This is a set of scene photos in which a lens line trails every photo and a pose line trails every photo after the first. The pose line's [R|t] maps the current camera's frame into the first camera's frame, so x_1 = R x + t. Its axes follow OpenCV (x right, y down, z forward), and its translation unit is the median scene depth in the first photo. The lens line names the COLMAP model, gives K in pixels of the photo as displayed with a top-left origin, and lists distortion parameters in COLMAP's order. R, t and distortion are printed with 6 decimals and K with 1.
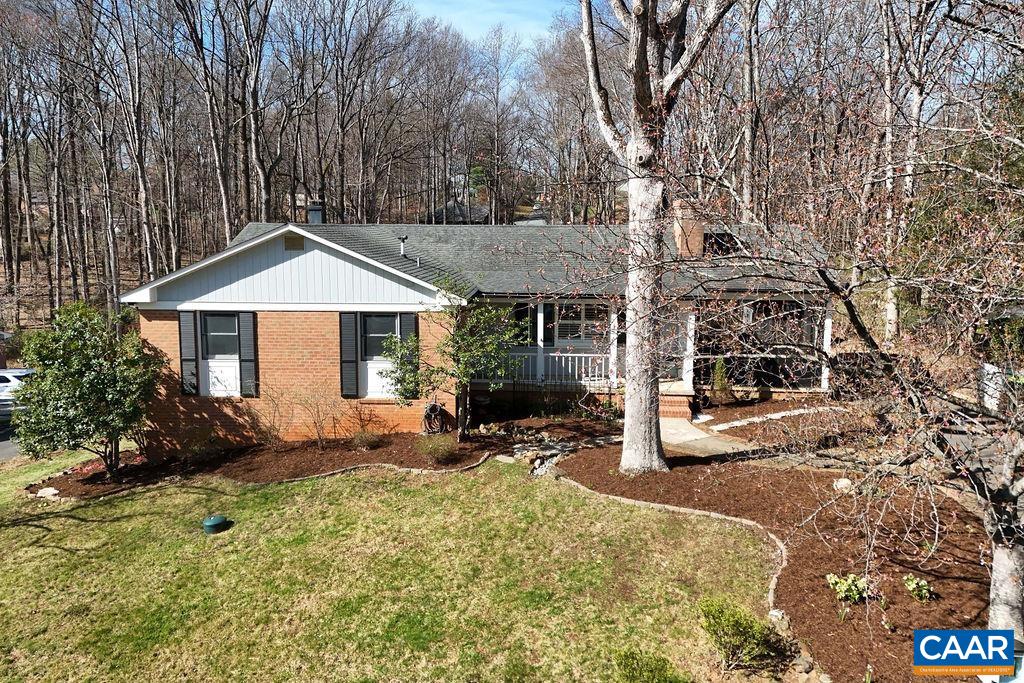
lens RADIAL K [[748.6, 0, 514.6], [0, 748.6, 321.4], [0, 0, 1]] dist [0.067134, -0.061870]
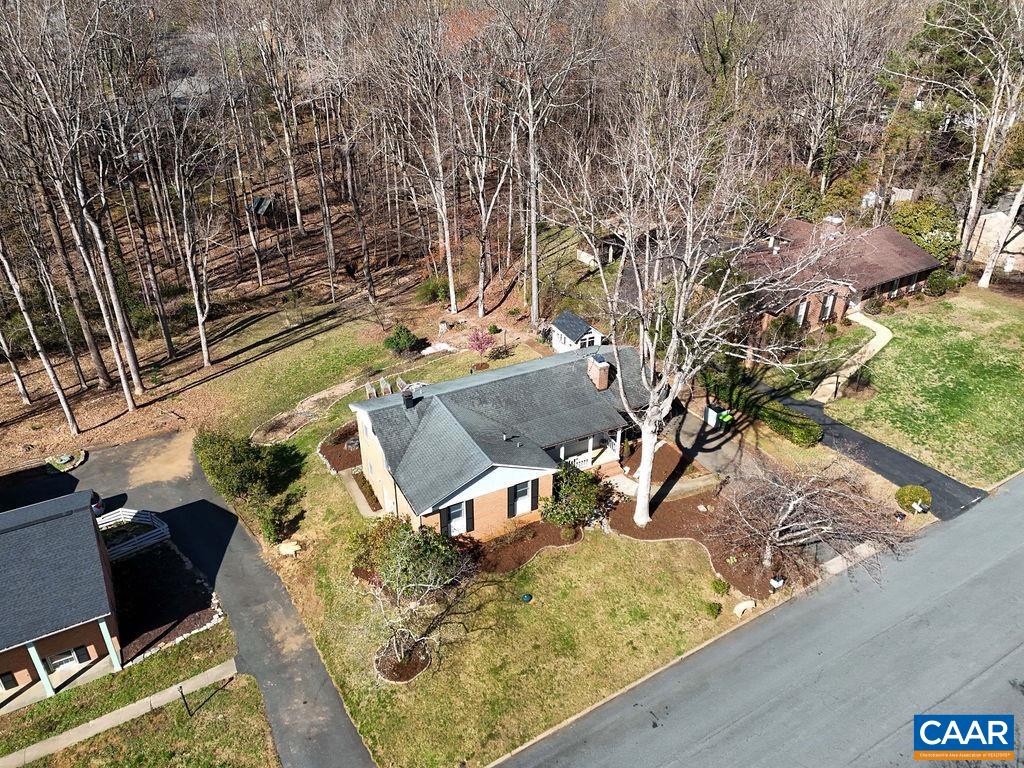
lens RADIAL K [[756.7, 0, 512.0], [0, 756.7, 384.0], [0, 0, 1]] dist [0.050505, -0.005864]
pose [[0.859535, -0.249320, 0.446138, -1.260355], [0.063281, 0.918138, 0.391174, -1.284583], [-0.507144, -0.307996, 0.804949, -0.778550]]
